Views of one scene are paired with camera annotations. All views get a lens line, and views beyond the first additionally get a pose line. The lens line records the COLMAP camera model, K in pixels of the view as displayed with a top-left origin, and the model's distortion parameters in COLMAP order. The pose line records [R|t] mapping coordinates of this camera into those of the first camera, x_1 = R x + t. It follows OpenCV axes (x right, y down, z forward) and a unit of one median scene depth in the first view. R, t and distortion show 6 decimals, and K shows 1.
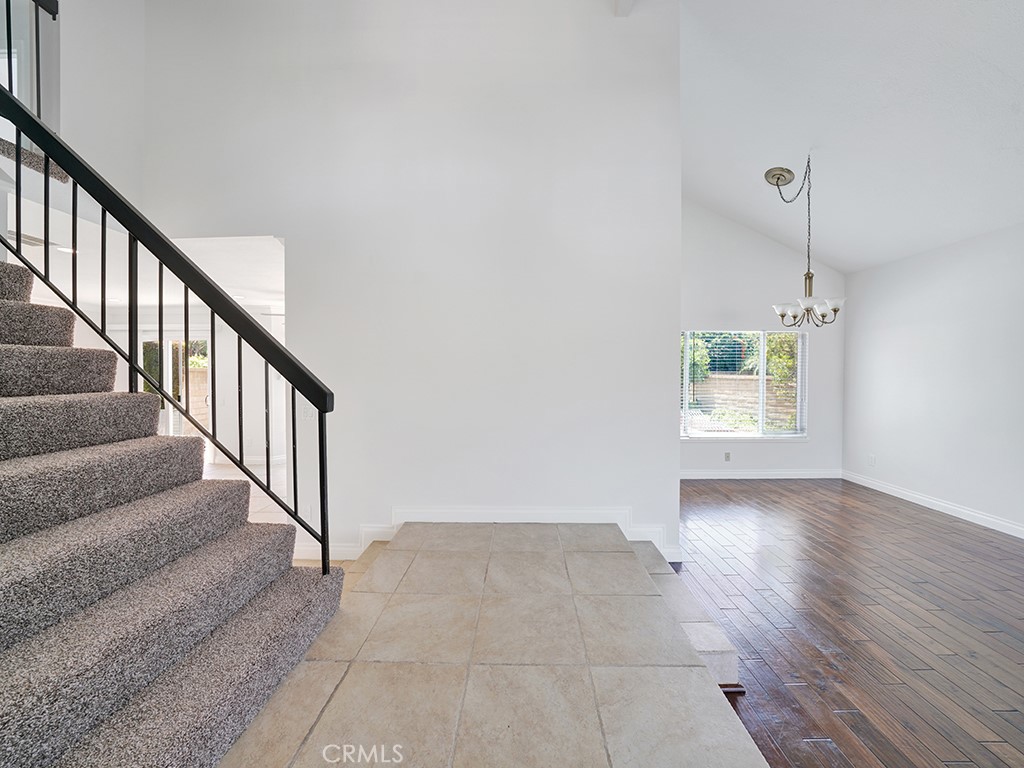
lens RADIAL K [[362.5, 0, 512.0], [0, 362.5, 384.0], [0, 0, 1]] dist [-0.023119, 0.000332]
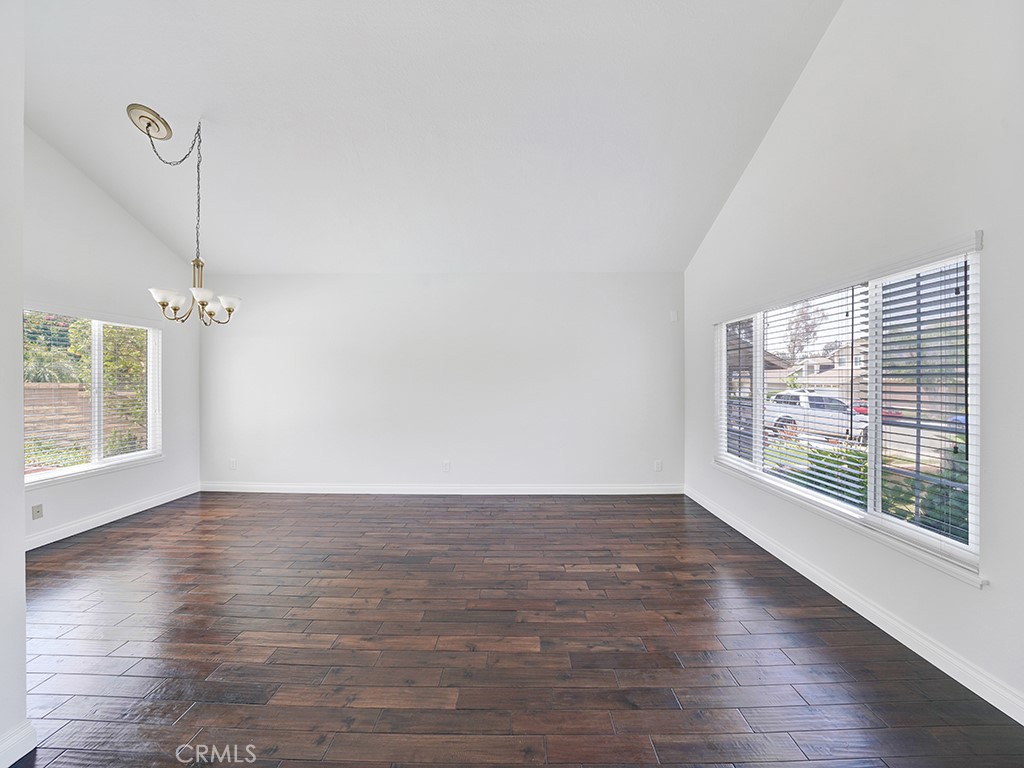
lens RADIAL K [[362.5, 0, 512.0], [0, 362.5, 384.0], [0, 0, 1]] dist [-0.023119, 0.000332]
pose [[-0.003082, -0.014634, 0.999888, -0.012667], [0.032349, 0.999368, 0.014726, -0.006287], [-0.999472, 0.032390, -0.002606, 0.239464]]
